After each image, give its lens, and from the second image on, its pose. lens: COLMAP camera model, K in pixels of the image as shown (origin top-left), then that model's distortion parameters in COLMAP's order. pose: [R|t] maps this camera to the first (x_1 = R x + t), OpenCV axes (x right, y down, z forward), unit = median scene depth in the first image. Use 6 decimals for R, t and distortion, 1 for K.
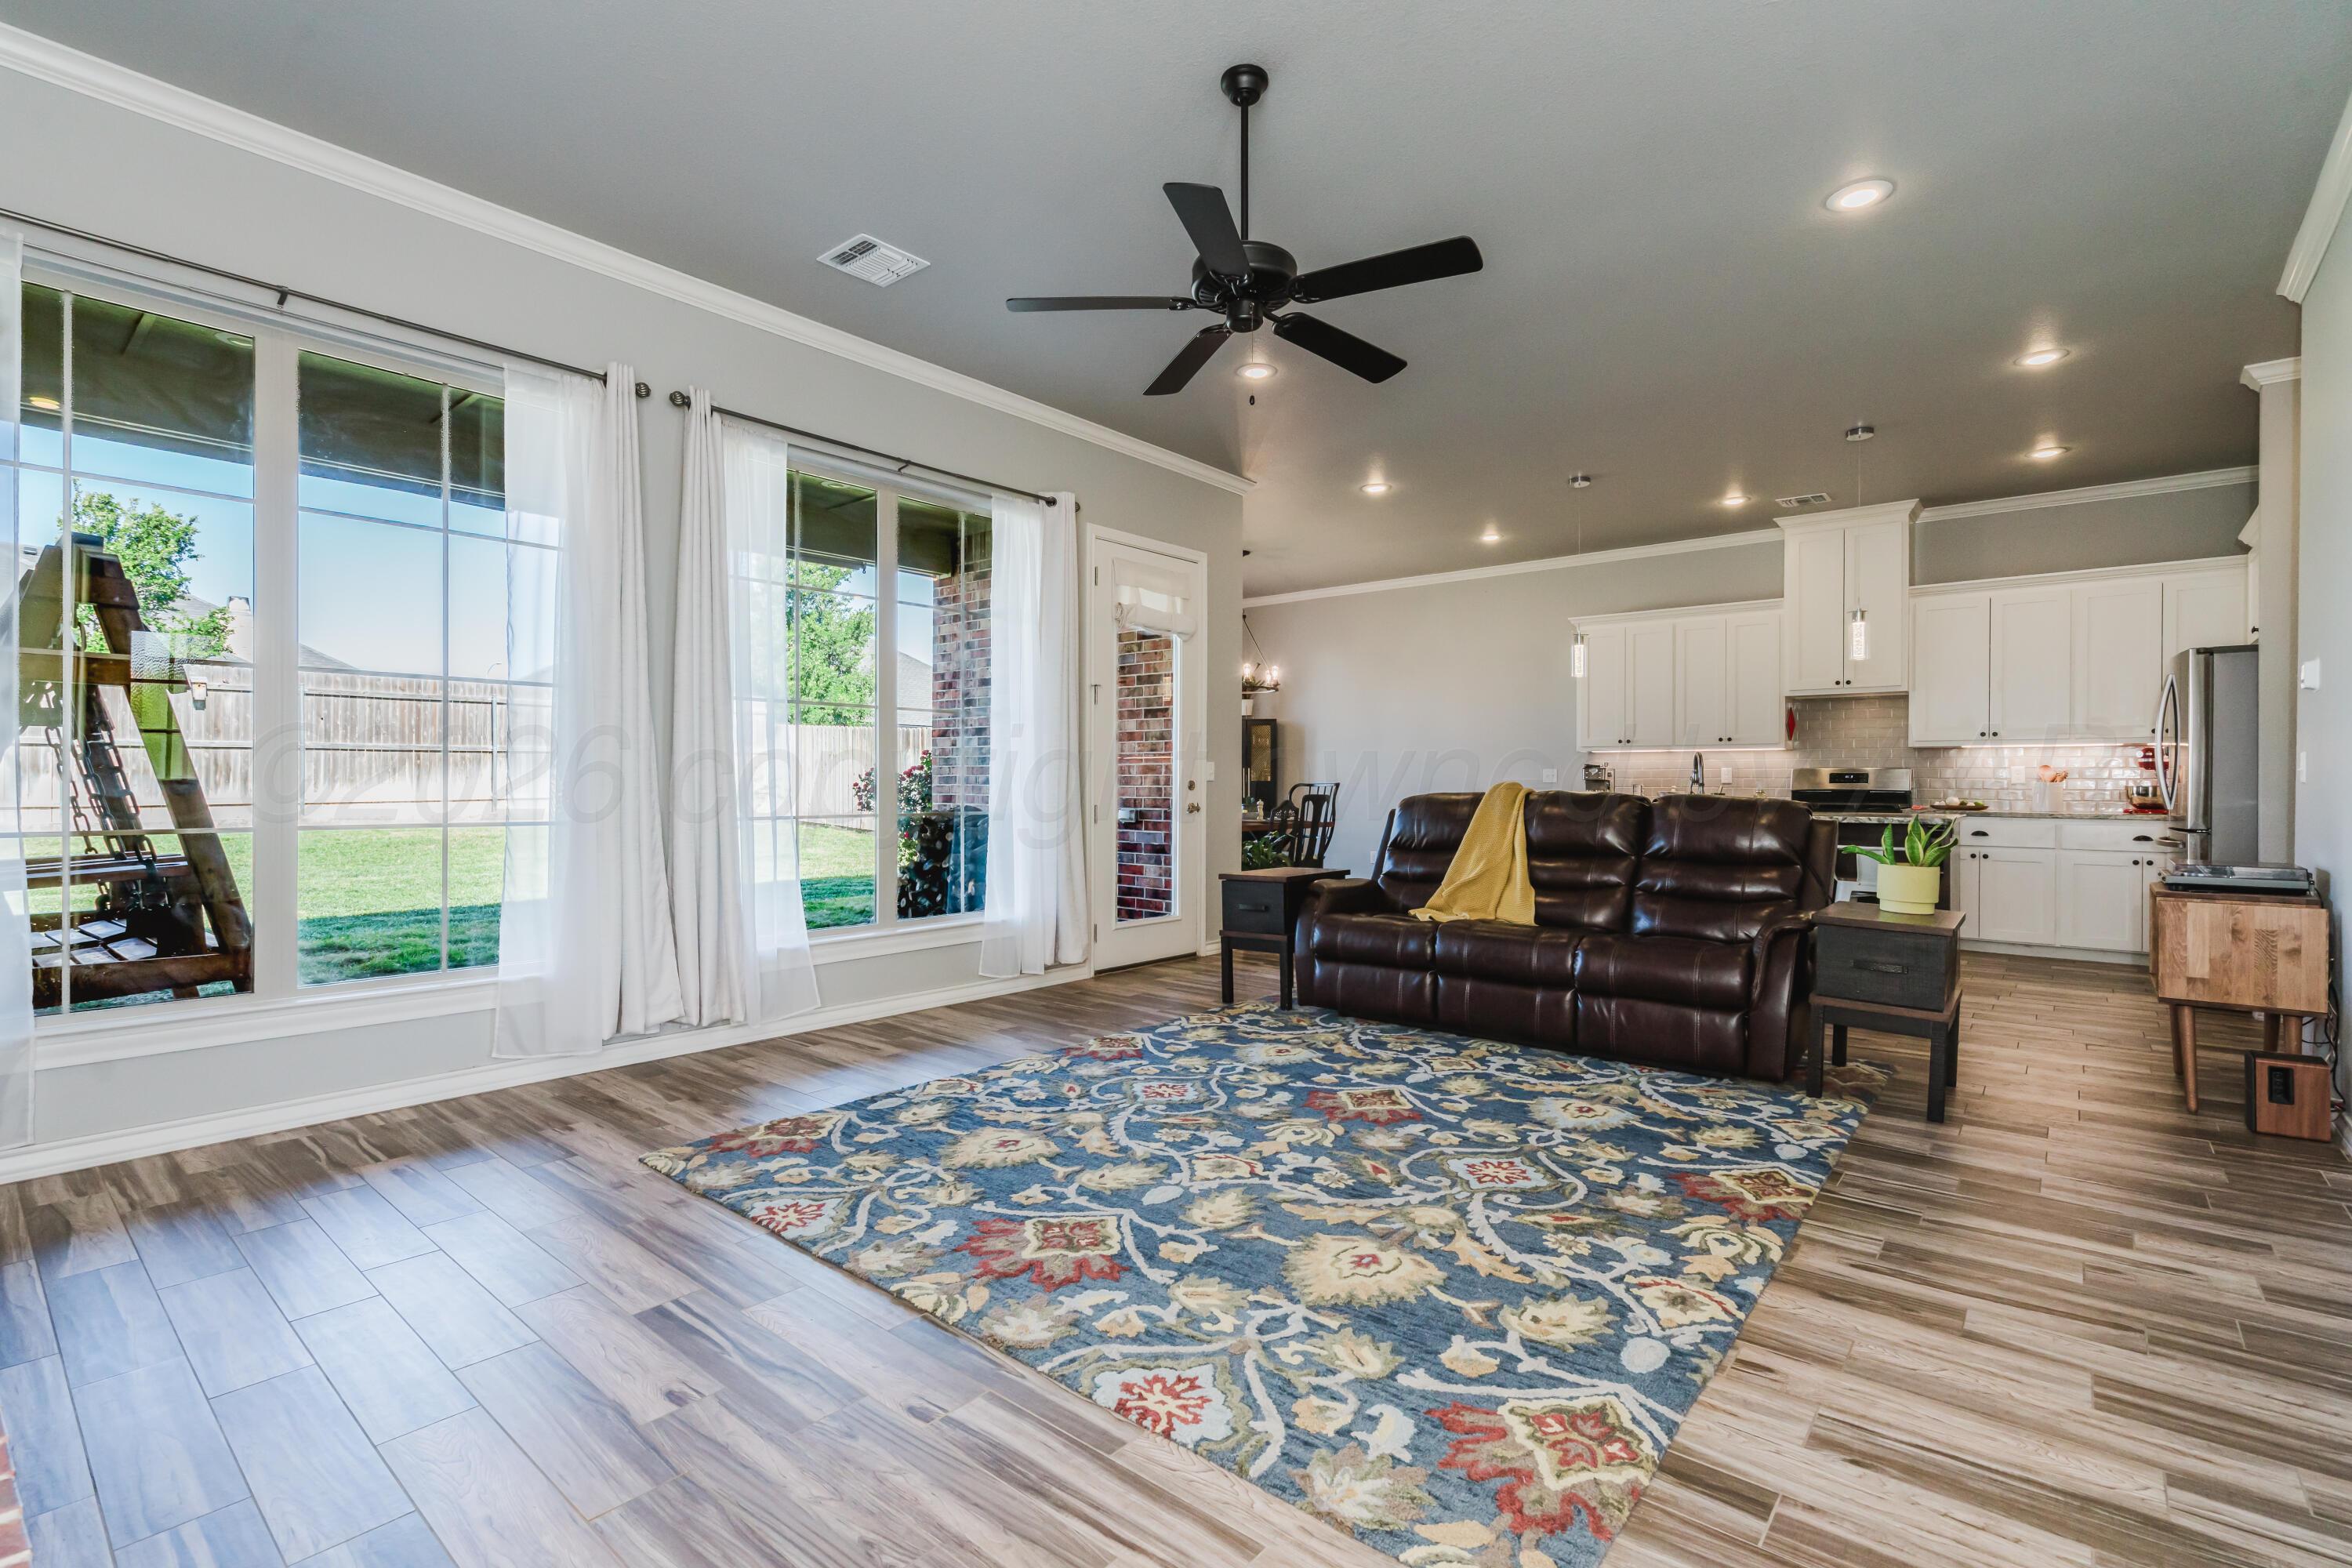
lens RADIAL K [[1068.5, 0, 1166.3], [0, 1068.5, 786.2], [0, 0, 1]] dist [-0.004374, 0.000002]
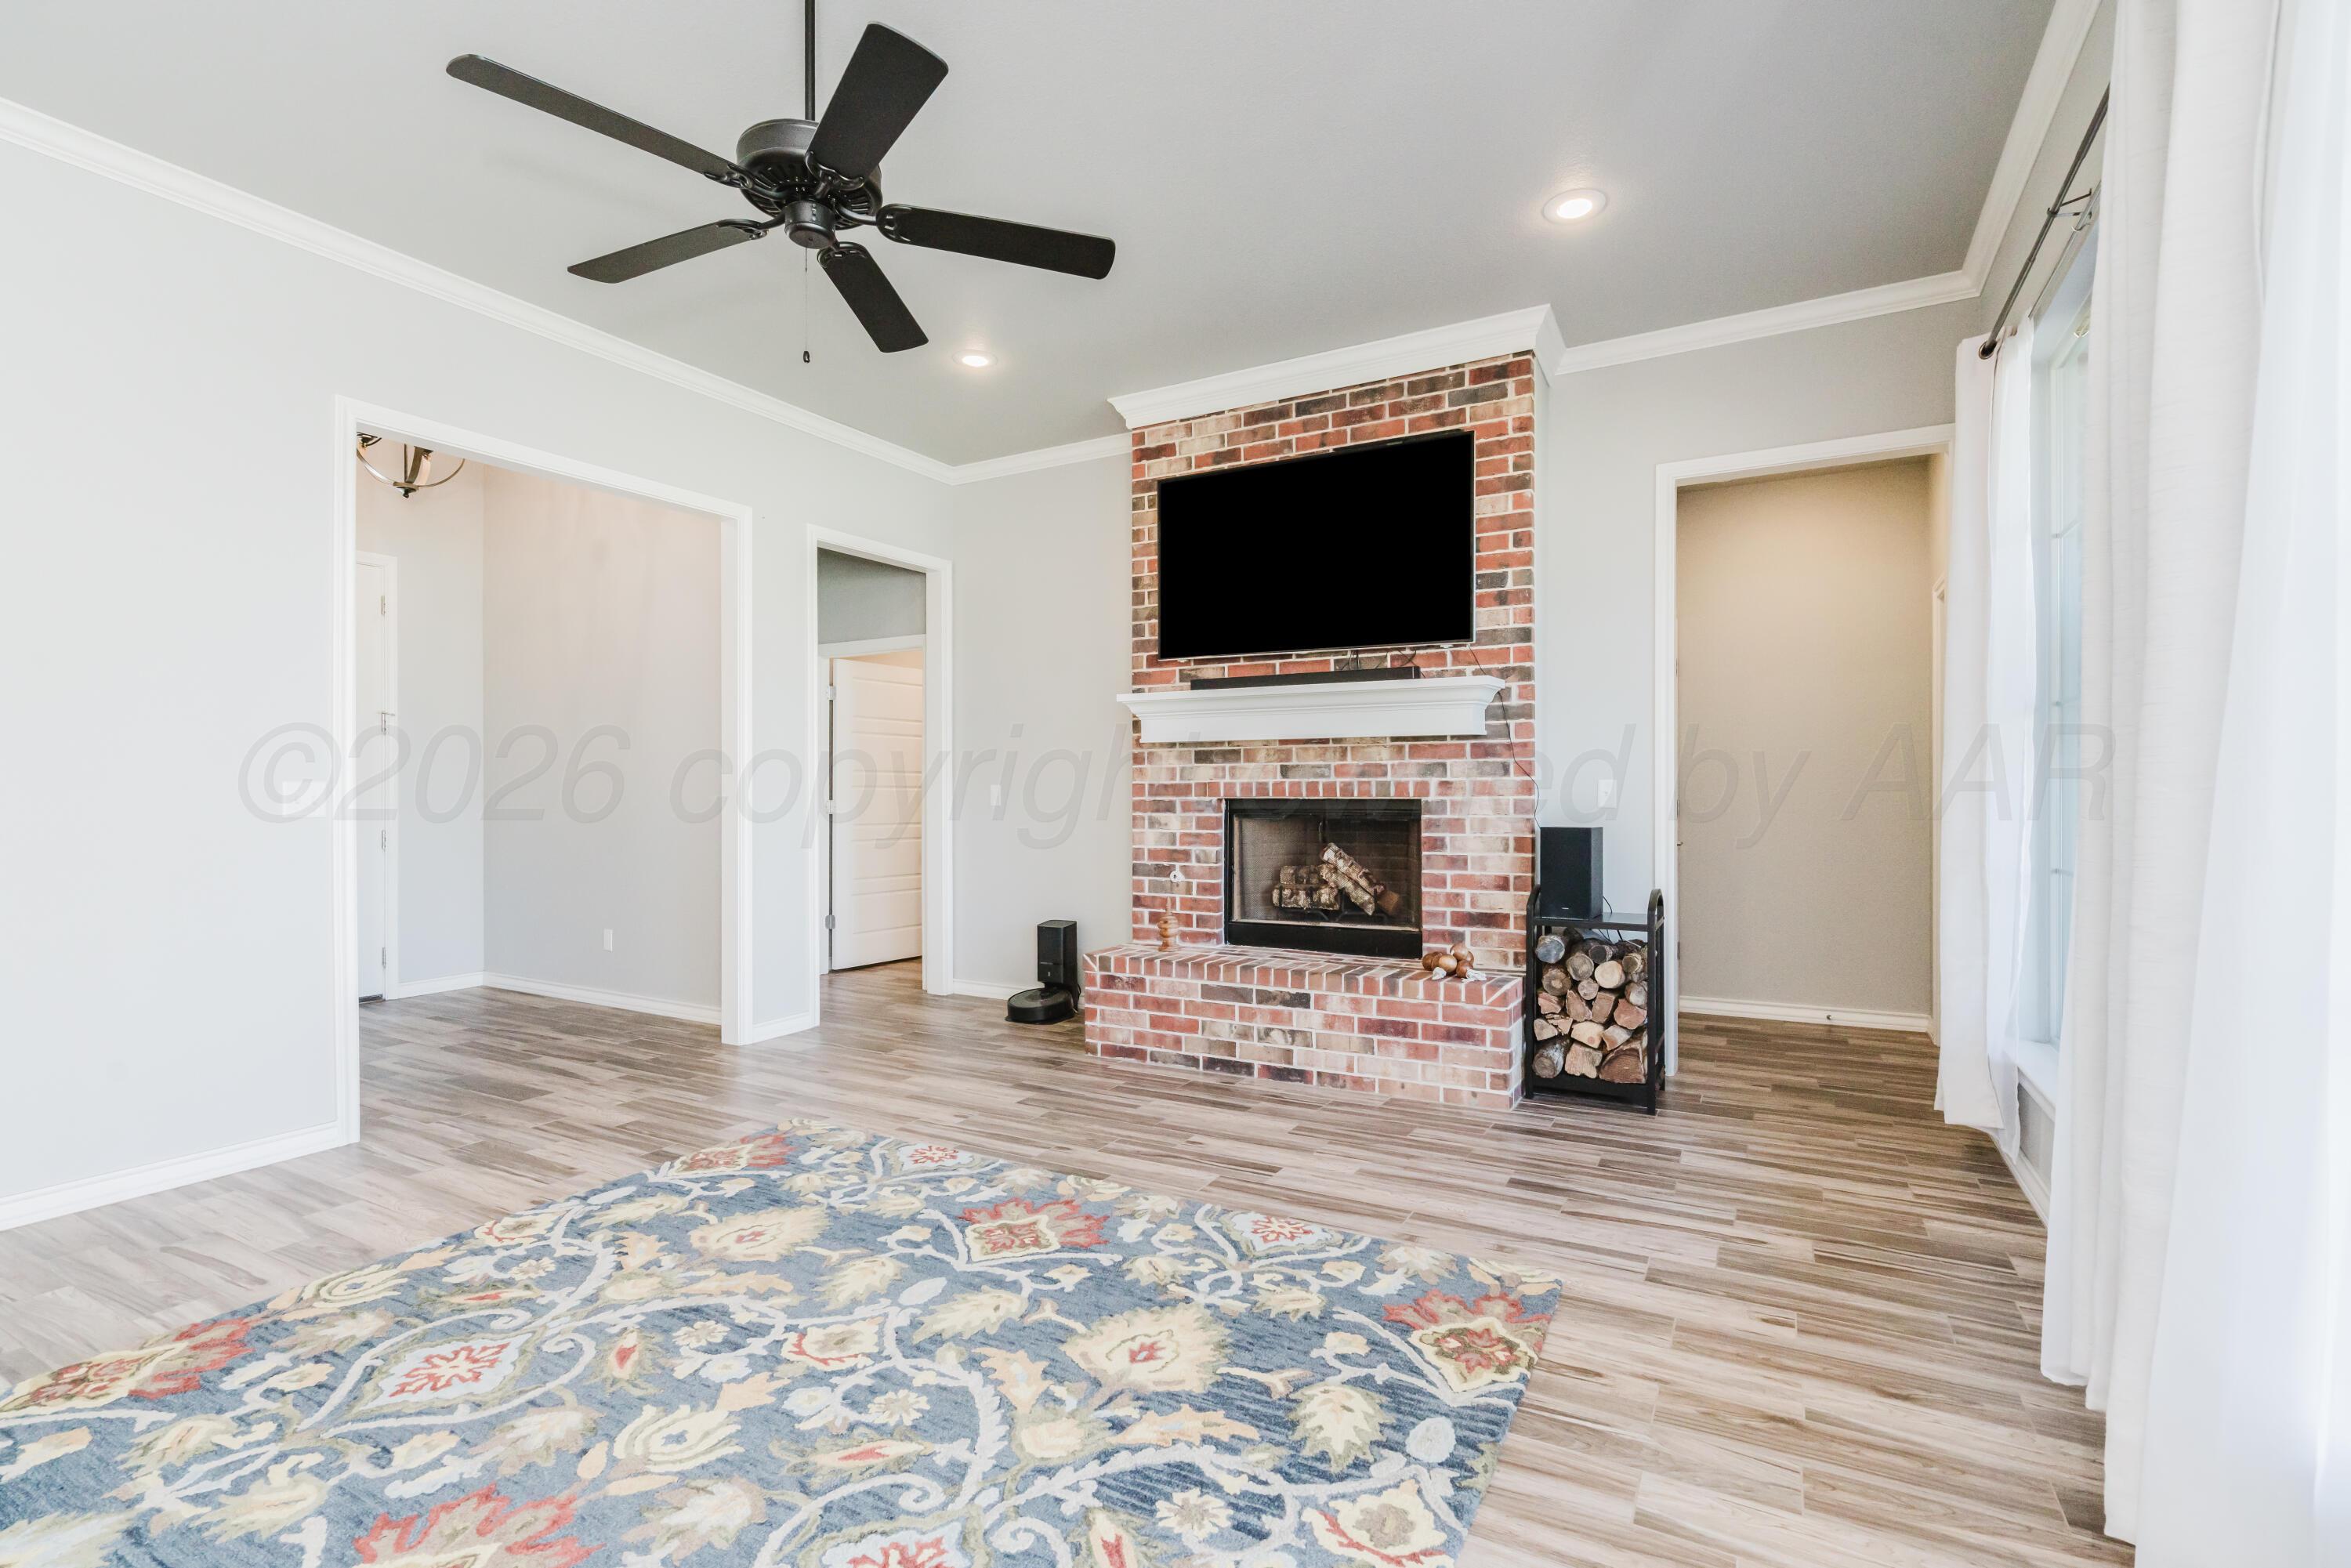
lens RADIAL K [[1068.0, 0, 1166.0], [0, 1068.0, 786.9], [0, 0, 1]] dist [-0.004374, 0.000002]
pose [[-0.983018, -0.001422, -0.183502, -0.034799], [-0.000844, 0.999994, -0.003231, -0.032785], [0.183506, -0.003022, -0.983014, 1.708552]]
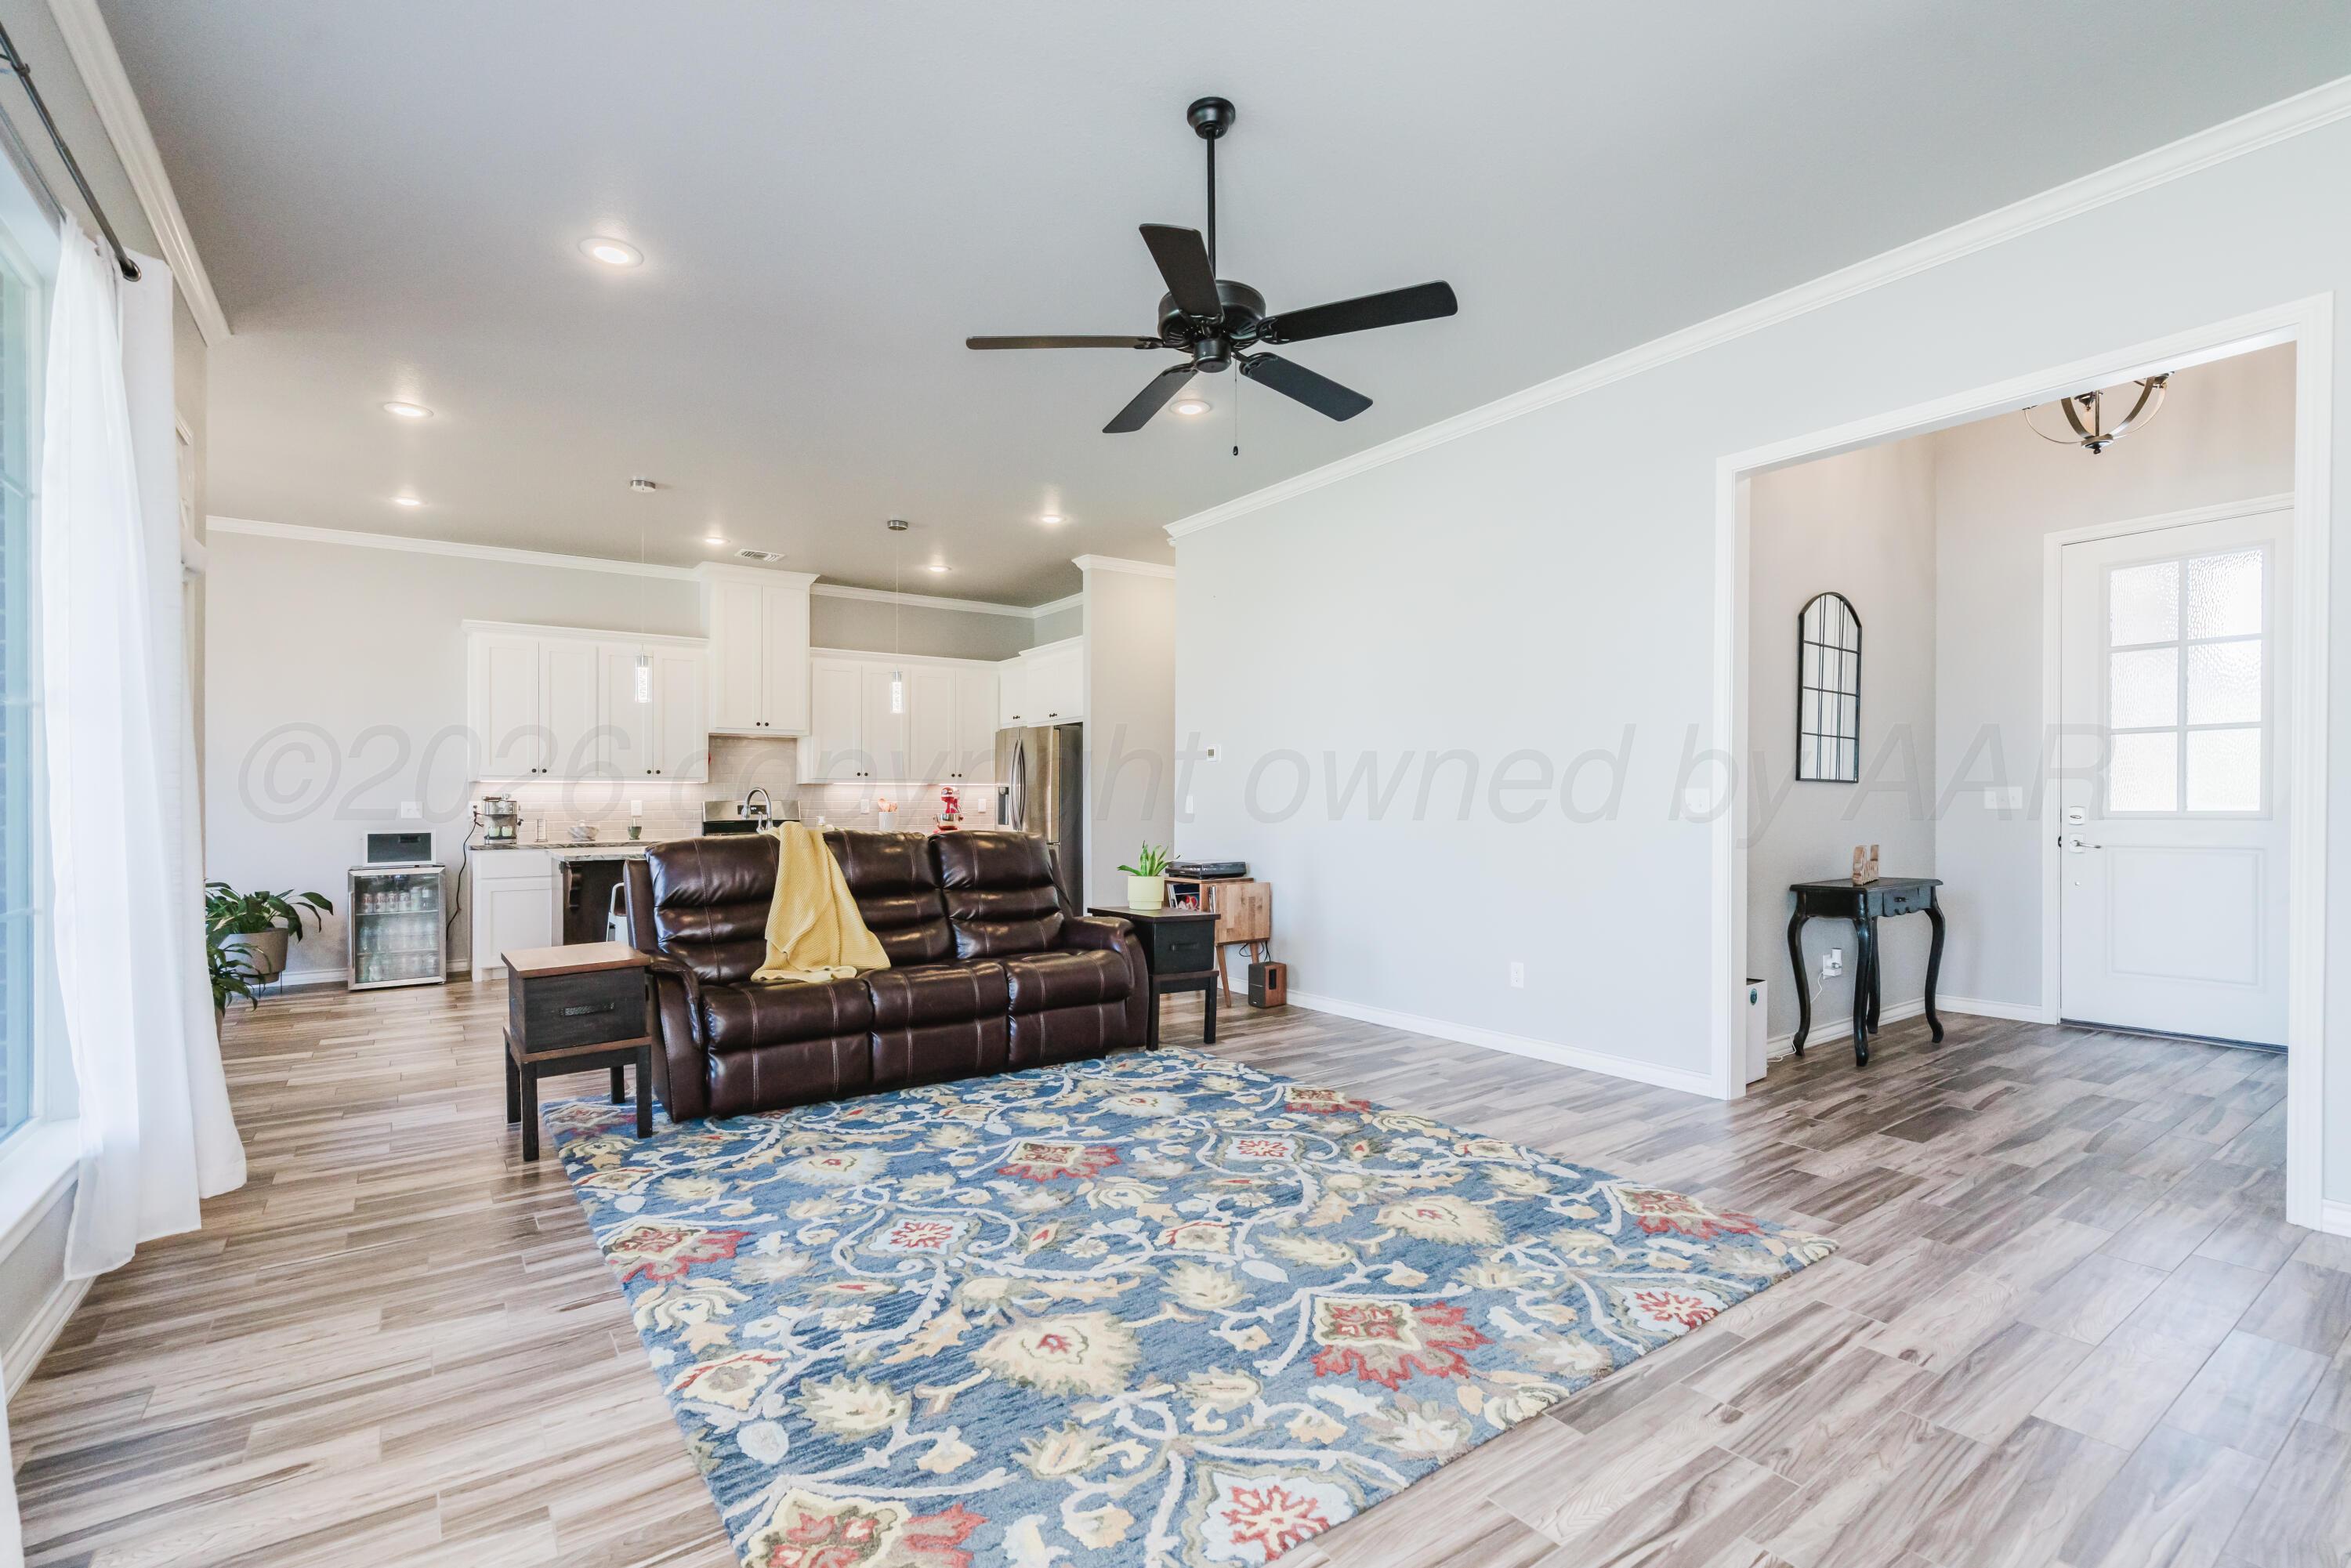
lens RADIAL K [[1068.0, 0, 1186.5], [0, 1068.0, 798.8], [0, 0, 1]] dist [-0.004374, 0.000002]
pose [[0.238661, -0.000577, 0.971103, -0.839669], [0.010027, 0.999948, -0.001870, -0.032187], [-0.971051, 0.010183, 0.238654, 0.746291]]
